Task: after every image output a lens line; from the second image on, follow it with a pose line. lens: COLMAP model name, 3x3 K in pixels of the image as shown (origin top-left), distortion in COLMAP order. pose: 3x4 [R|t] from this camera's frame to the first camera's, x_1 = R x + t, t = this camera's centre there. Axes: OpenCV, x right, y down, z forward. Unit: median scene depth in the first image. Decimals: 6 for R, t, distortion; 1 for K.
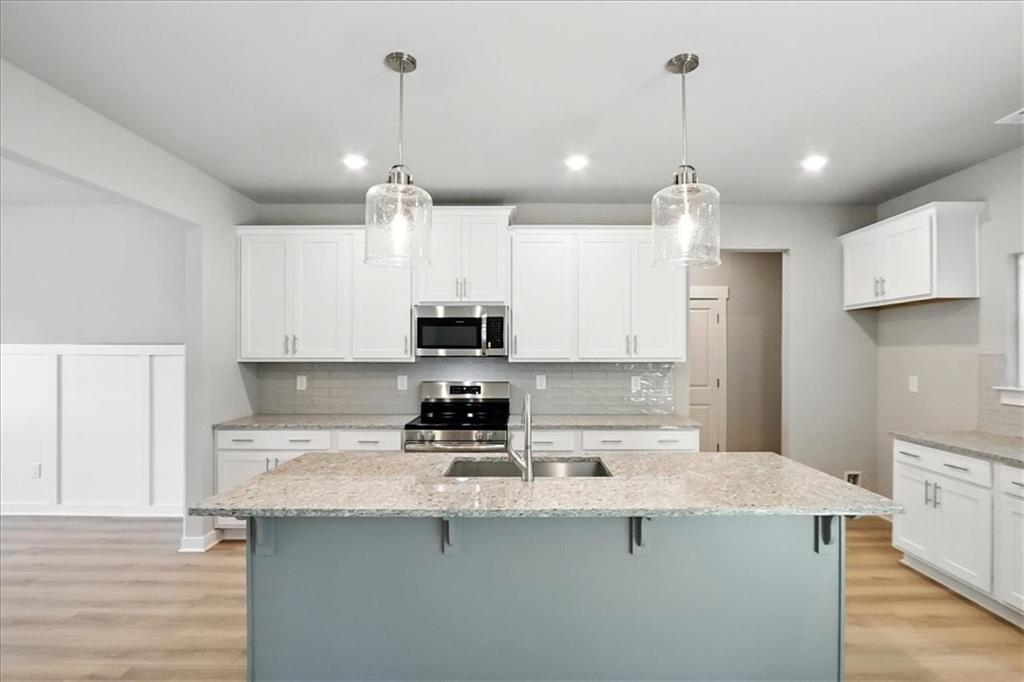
lens RADIAL K [[499.8, 0, 515.4], [0, 499.8, 351.4], [0, 0, 1]] dist [-0.015706, 0.002456]
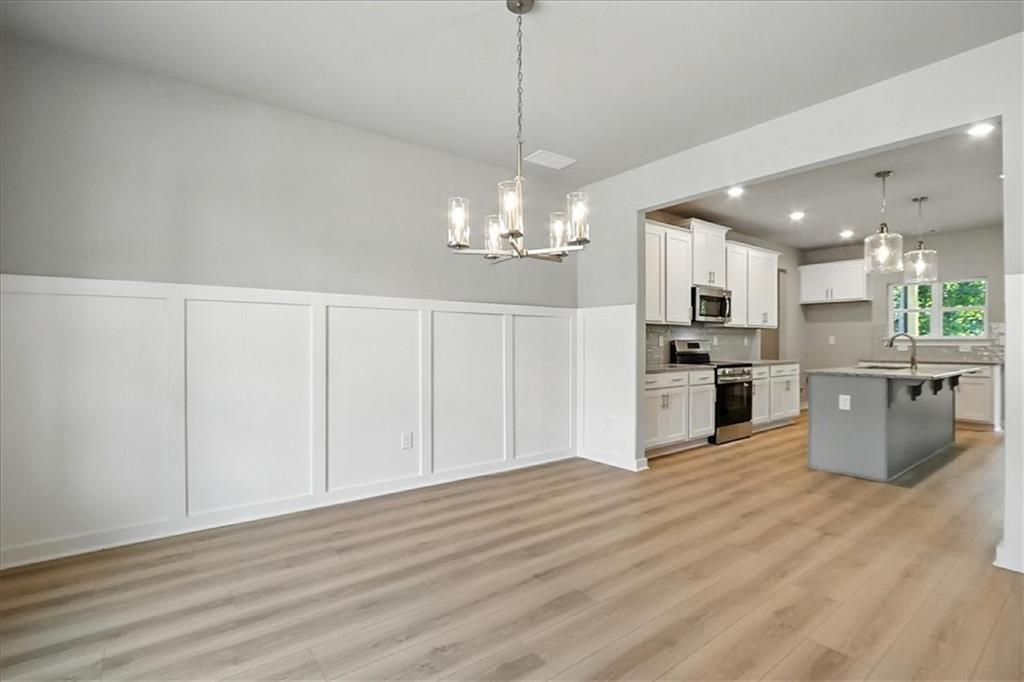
lens RADIAL K [[508.0, 0, 512.0], [0, 508.0, 339.5], [0, 0, 1]] dist [-0.013738, 0.001169]
pose [[0.776441, 0.003741, 0.630179, -1.556936], [-0.002188, 0.999992, -0.003240, 0.069196], [-0.630186, 0.001137, 0.776443, 0.187772]]
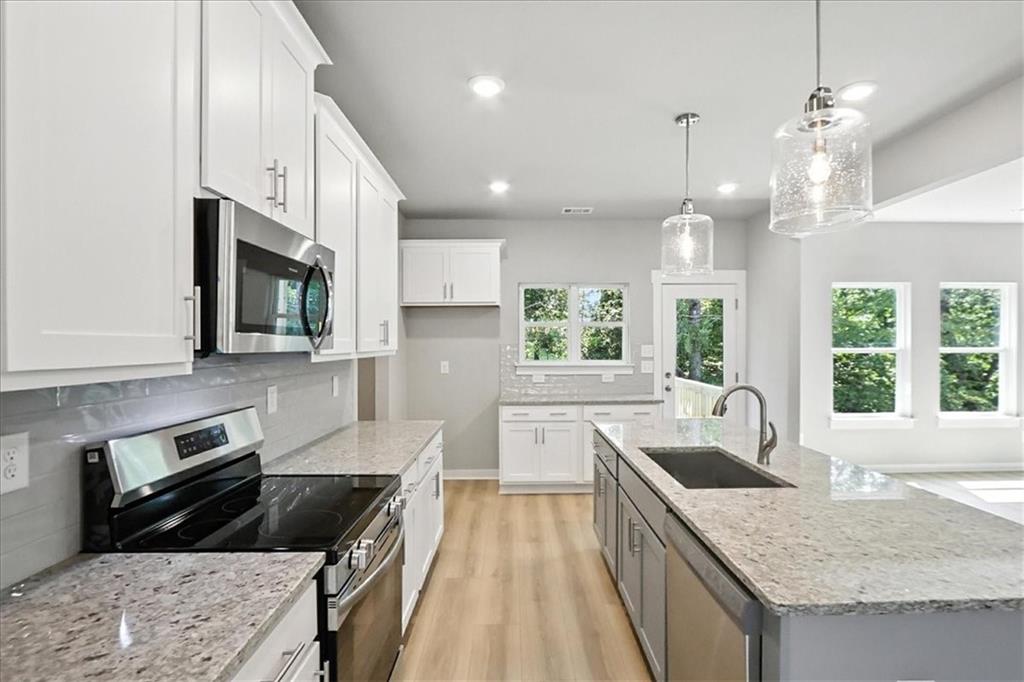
lens RADIAL K [[508.0, 0, 526.4], [0, 508.0, 343.3], [0, 0, 1]] dist [-0.013738, 0.001169]
pose [[-0.040069, 0.000555, 0.999197, -0.534692], [0.004324, 0.999991, -0.000382, 0.002950], [-0.999188, 0.004306, -0.040071, 0.817303]]
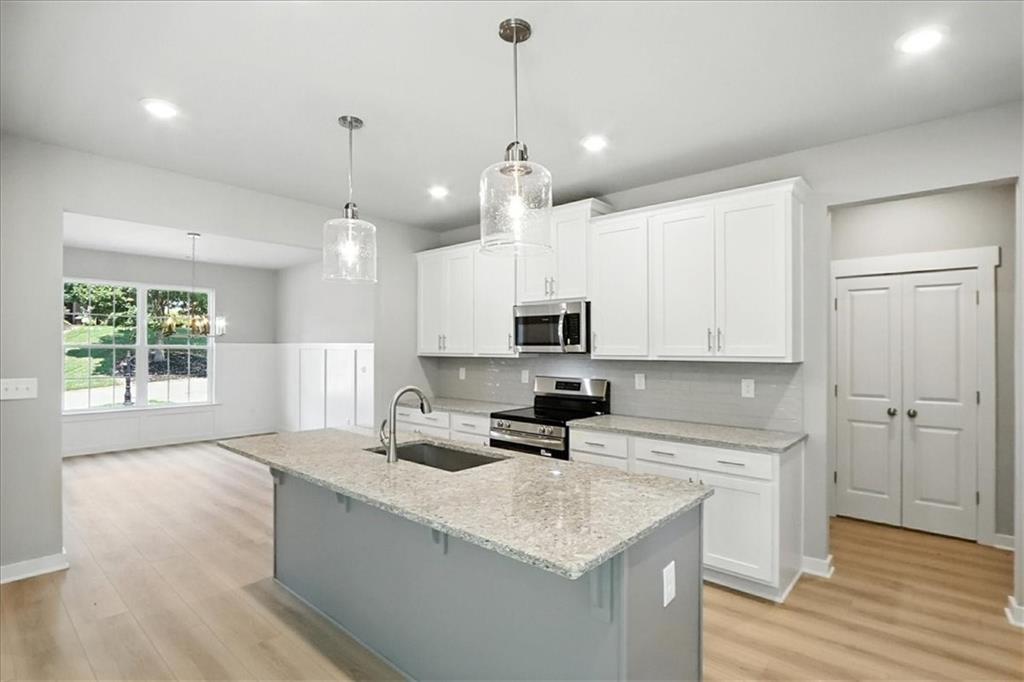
lens RADIAL K [[499.8, 0, 520.3], [0, 499.8, 338.9], [0, 0, 1]] dist [-0.015706, 0.002456]
pose [[0.757714, -0.011488, -0.652485, 0.523148], [-0.002303, 0.999792, -0.020278, 0.002244], [0.652582, 0.016868, 0.757530, 0.176549]]
